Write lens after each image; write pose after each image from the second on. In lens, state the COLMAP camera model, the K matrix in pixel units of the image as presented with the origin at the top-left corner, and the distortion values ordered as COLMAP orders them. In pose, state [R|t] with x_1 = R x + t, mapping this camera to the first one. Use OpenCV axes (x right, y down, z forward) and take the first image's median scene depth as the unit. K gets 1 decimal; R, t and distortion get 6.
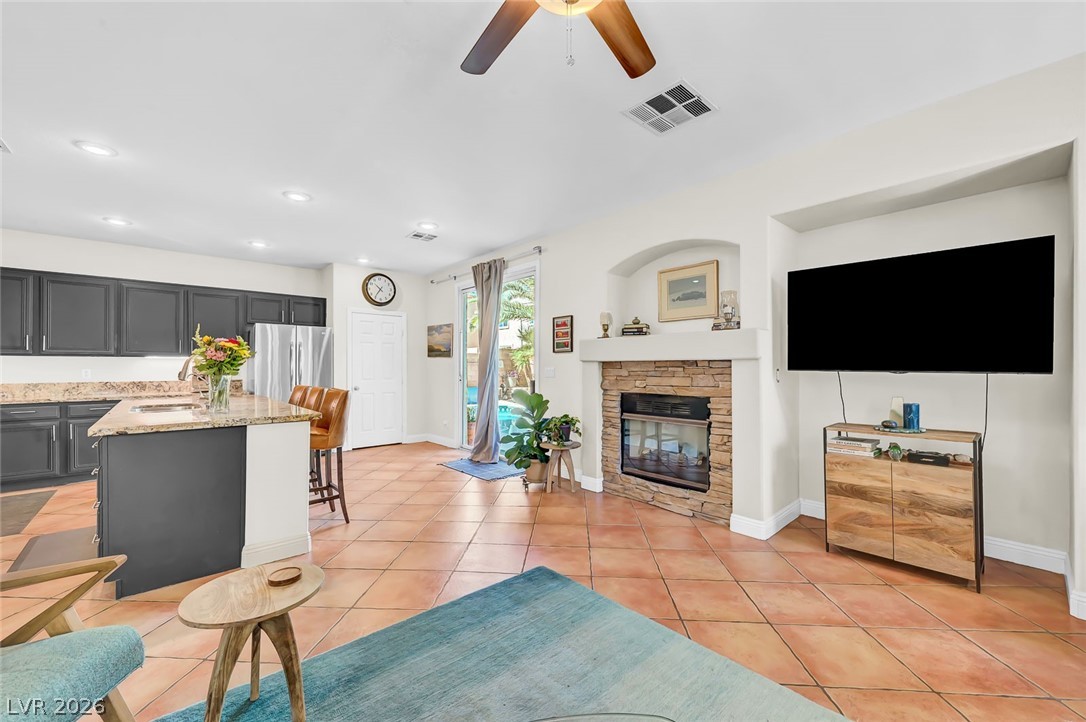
lens RADIAL K [[430.3, 0, 549.0], [0, 430.3, 366.6], [0, 0, 1]] dist [-0.000699, -0.000434]
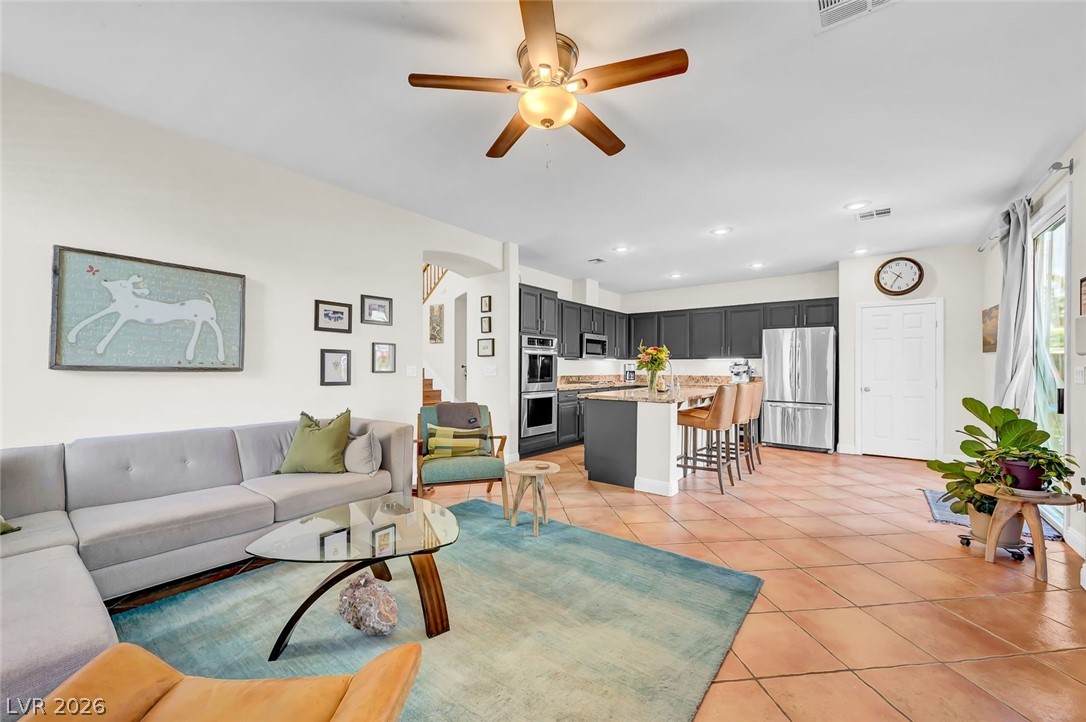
lens RADIAL K [[430.3, 0, 542.7], [0, 430.3, 361.5], [0, 0, 1]] dist [-0.000699, -0.000434]
pose [[0.181055, -0.009779, -0.983424, 0.466259], [-0.001573, 0.999946, -0.010233, 0.001799], [0.983472, 0.003400, 0.181030, 0.206458]]
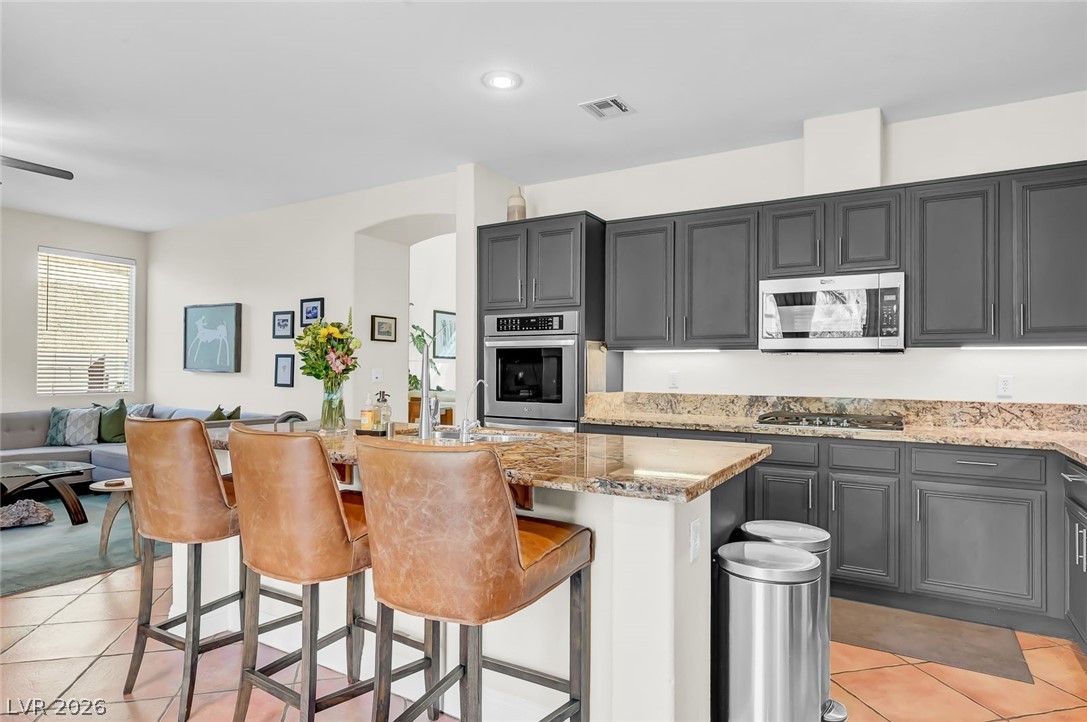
lens RADIAL K [[615.2, 0, 544.5], [0, 615.2, 360.1], [0, 0, 1]] dist [-0.005160, 0.002267]
pose [[-0.955307, -0.008228, -0.295501, -0.522493], [-0.003515, 0.999858, -0.016479, 0.002841], [0.295595, -0.014704, -0.955200, 1.326775]]
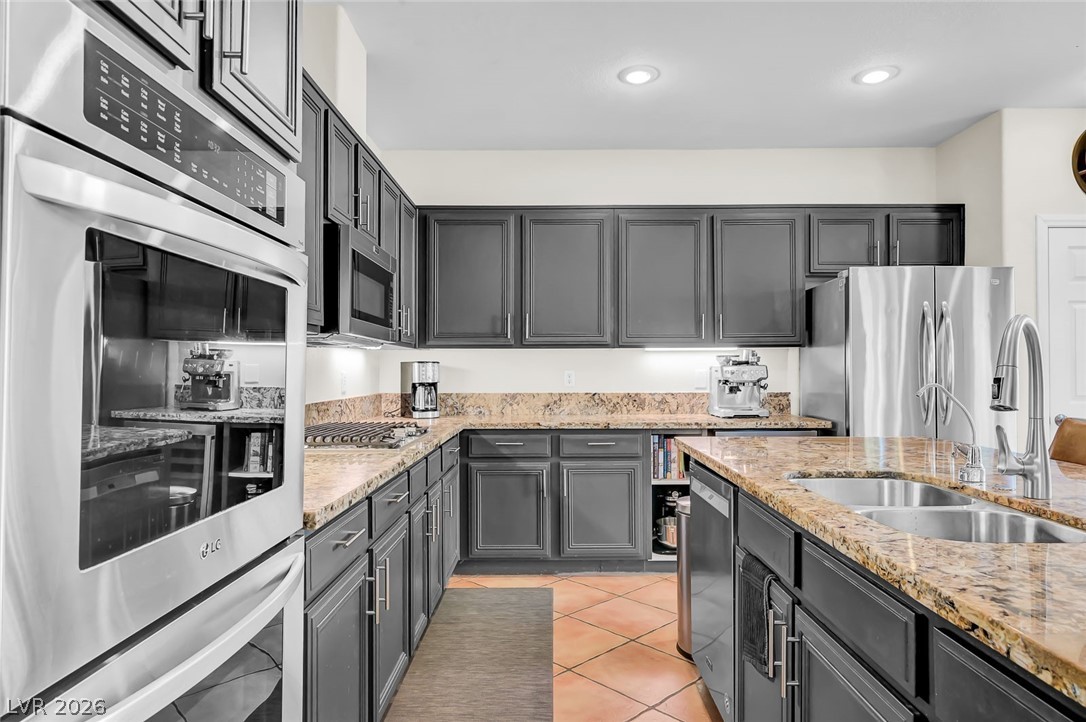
lens RADIAL K [[662.9, 0, 539.6], [0, 662.9, 366.2], [0, 0, 1]] dist [-0.002463, -0.000879]
pose [[0.735372, -0.003865, -0.677652, -0.543701], [0.000955, 0.999989, -0.004667, 0.004567], [0.677663, 0.002785, 0.735368, 0.339792]]
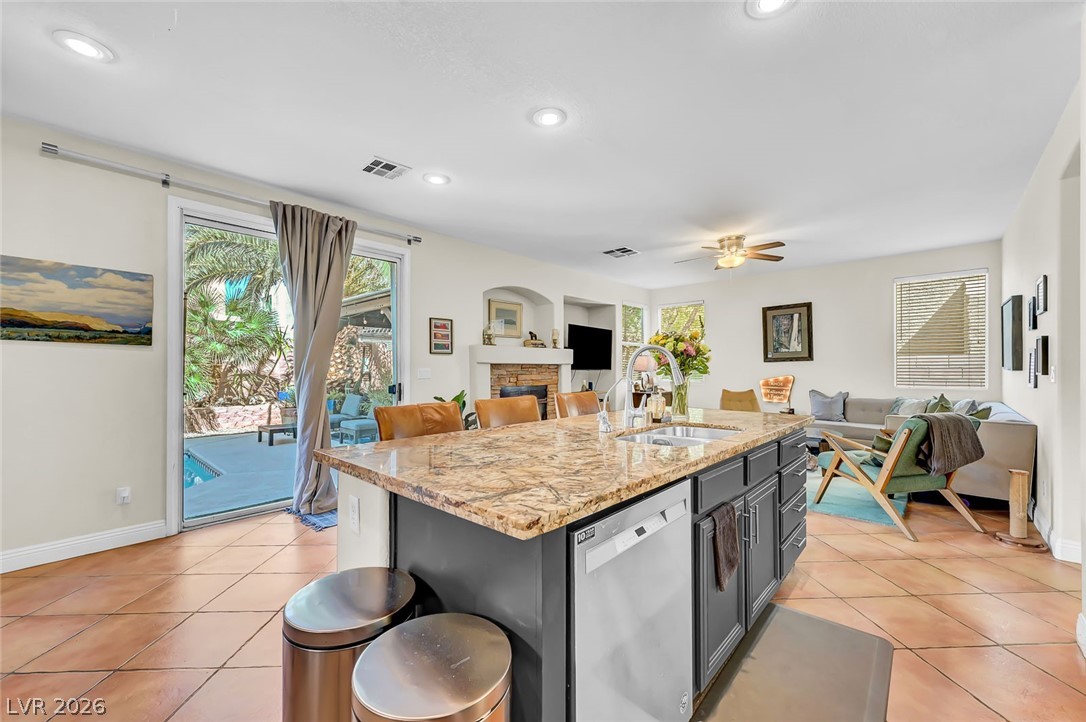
lens RADIAL K [[430.3, 0, 544.9], [0, 430.3, 367.2], [0, 0, 1]] dist [-0.000699, -0.000434]
pose [[-0.095899, 0.005642, 0.995375, -1.044609], [0.002135, 0.999983, -0.005463, 0.005091], [-0.995389, 0.001601, -0.095909, 0.883772]]
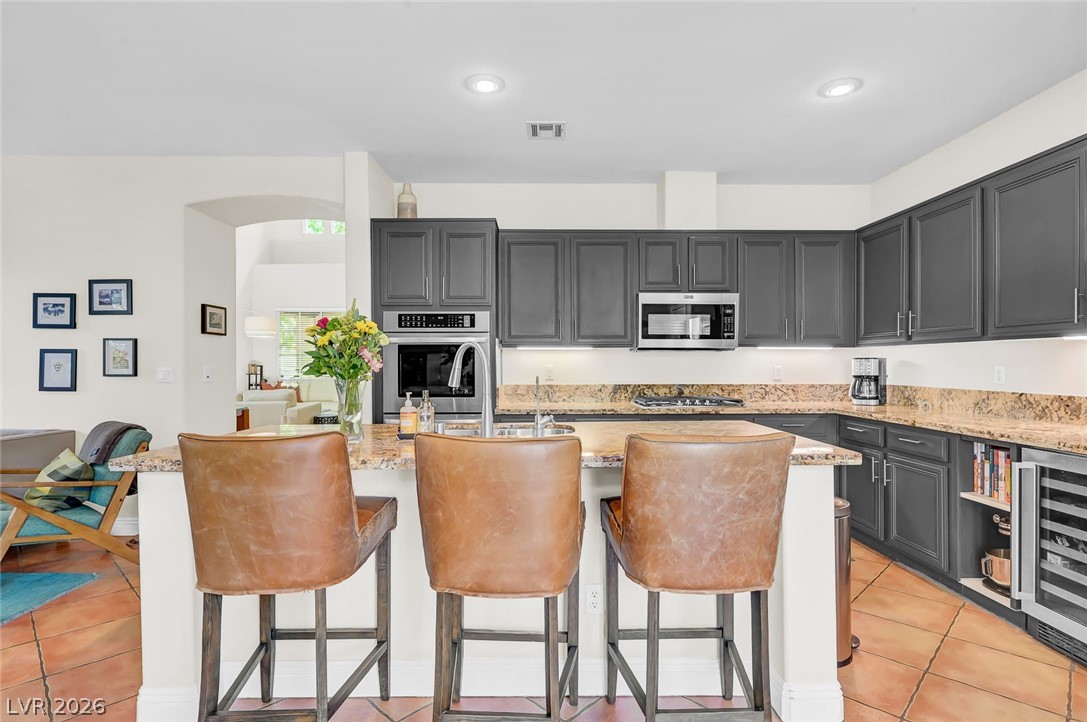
lens RADIAL K [[552.0, 0, 542.9], [0, 552.0, 362.2], [0, 0, 1]] dist [-0.003811, 0.001492]
pose [[-0.658780, 0.002547, -0.752331, -0.237067], [0.005878, 0.999981, -0.001762, -0.000870], [0.752313, -0.005584, -0.658783, 1.120390]]
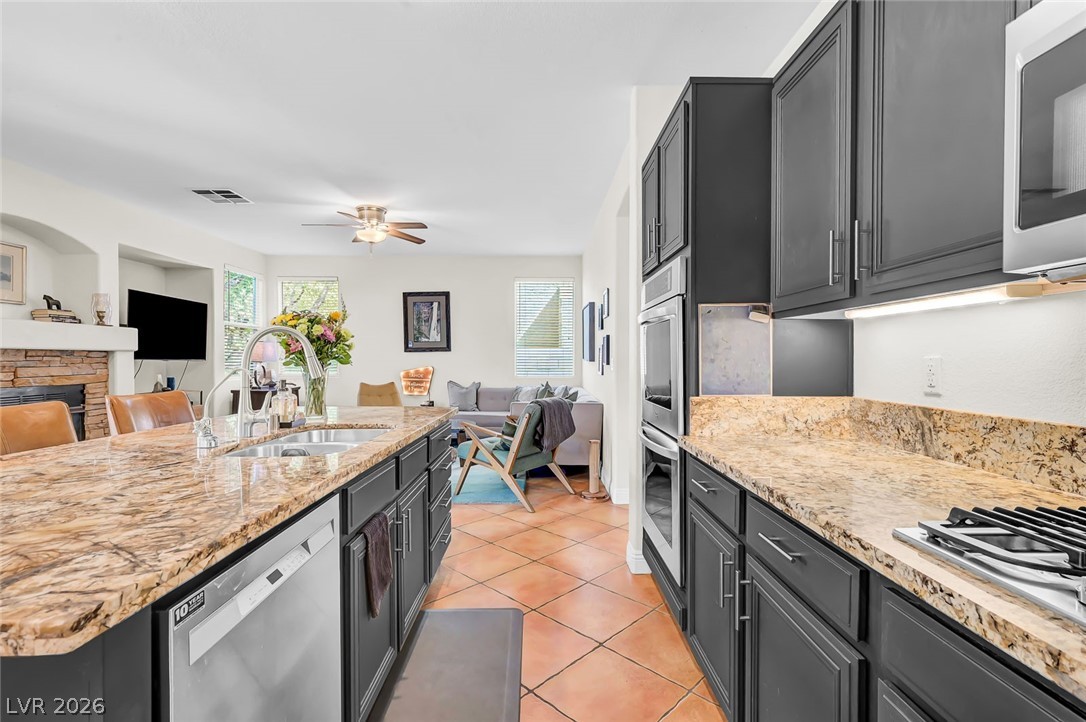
lens RADIAL K [[501.0, 0, 546.1], [0, 501.0, 367.9], [0, 0, 1]] dist [0.000877, -0.000728]
pose [[-0.752079, -0.011057, 0.658981, -1.025568], [-0.001425, 0.999884, 0.015151, 0.006738], [-0.659072, 0.010456, -0.752007, 0.889529]]
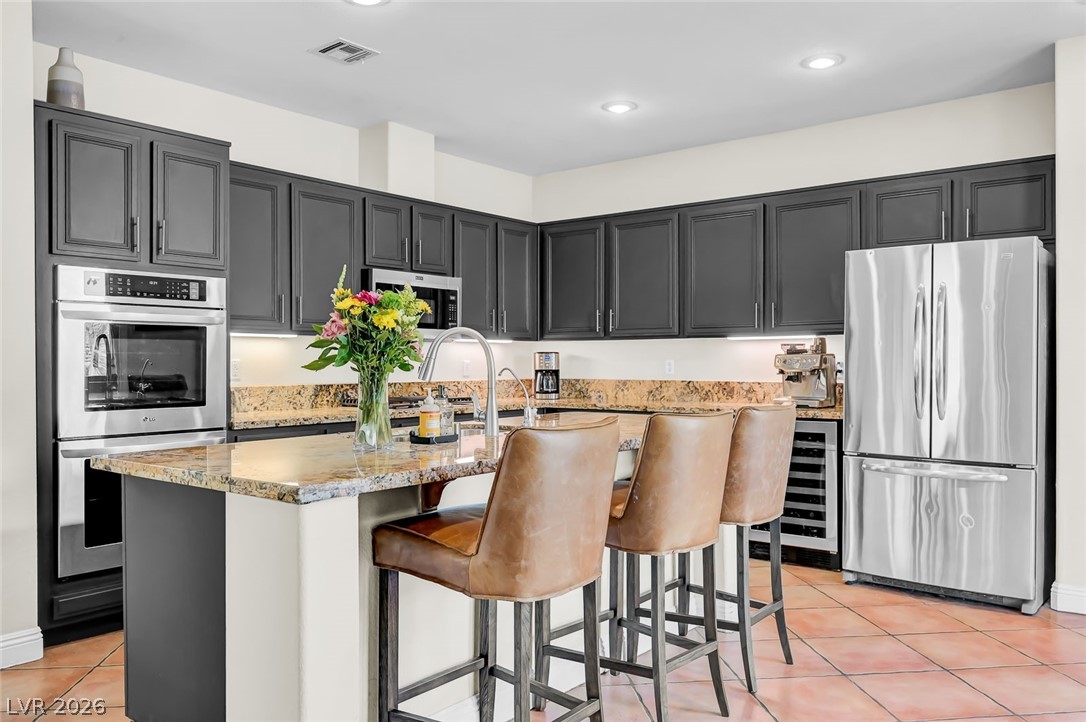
lens RADIAL K [[839.7, 0, 541.0], [0, 839.7, 355.9], [0, 0, 1]] dist [0.007153, 0.001548]
pose [[0.164230, -0.003173, -0.986417, 0.103261], [0.003948, 0.999989, -0.002559, 0.003205], [0.986414, -0.003474, 0.164241, 0.674065]]
